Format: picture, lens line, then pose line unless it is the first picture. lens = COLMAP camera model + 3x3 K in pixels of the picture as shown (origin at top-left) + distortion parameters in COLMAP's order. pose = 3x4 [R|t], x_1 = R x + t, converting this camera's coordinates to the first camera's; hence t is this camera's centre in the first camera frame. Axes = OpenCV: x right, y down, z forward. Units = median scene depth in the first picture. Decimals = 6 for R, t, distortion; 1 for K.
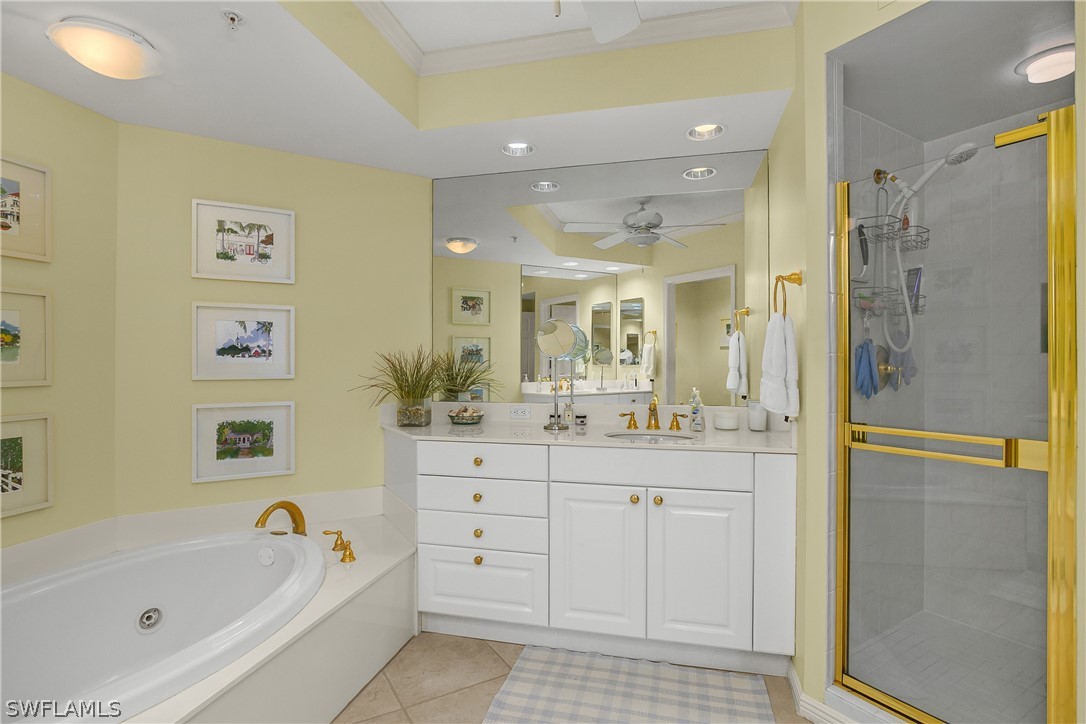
lens RADIAL K [[540.5, 0, 542.6], [0, 540.5, 365.5], [0, 0, 1]] dist [-0.024220, 0.005910]
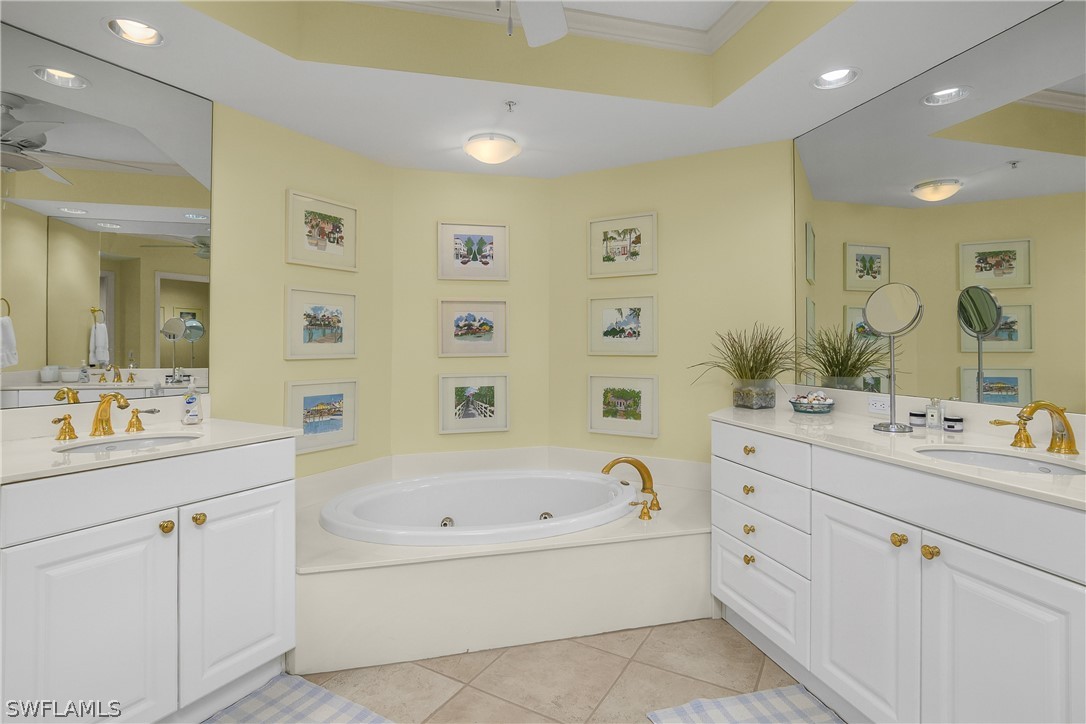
lens RADIAL K [[540.5, 0, 524.7], [0, 540.5, 334.7], [0, 0, 1]] dist [-0.024220, 0.005910]
pose [[0.474242, -0.012679, -0.880303, 0.442110], [-0.002958, 0.999868, -0.015994, -0.001117], [0.880389, 0.010189, 0.474142, 0.209119]]
